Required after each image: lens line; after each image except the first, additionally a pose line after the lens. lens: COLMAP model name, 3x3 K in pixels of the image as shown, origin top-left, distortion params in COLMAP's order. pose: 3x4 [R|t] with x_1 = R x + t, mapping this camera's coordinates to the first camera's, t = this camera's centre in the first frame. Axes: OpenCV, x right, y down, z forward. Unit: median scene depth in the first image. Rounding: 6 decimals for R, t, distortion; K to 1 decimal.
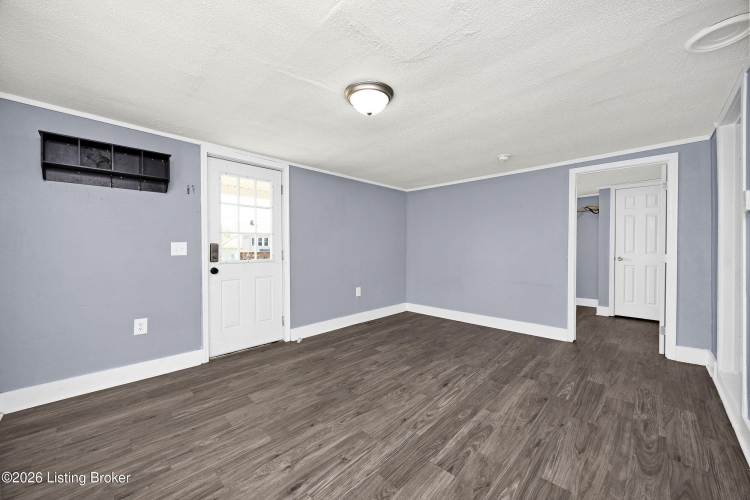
lens RADIAL K [[289.5, 0, 373.2], [0, 289.5, 248.3], [0, 0, 1]] dist [-0.000481, 0.000027]
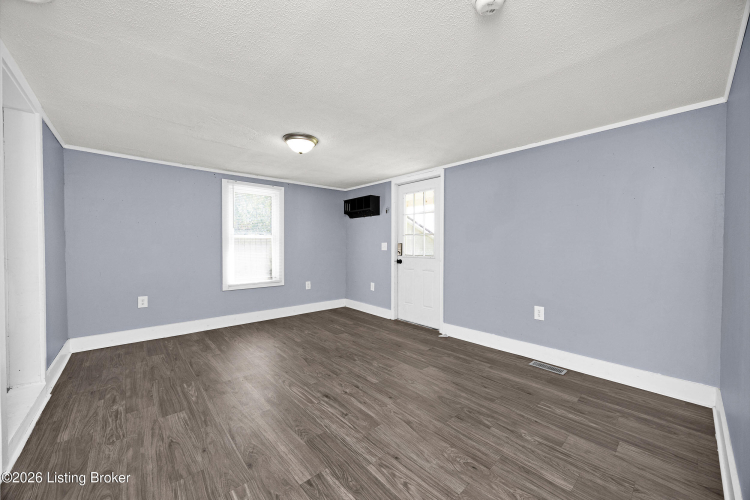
lens RADIAL K [[285.5, 0, 373.2], [0, 285.5, 224.5], [0, 0, 1]] dist [0.016277, -0.005700]
pose [[-0.092994, -0.067438, -0.993380, 0.934593], [-0.003202, 0.997719, -0.067432, -0.007074], [0.995661, -0.003090, -0.092998, 0.981227]]
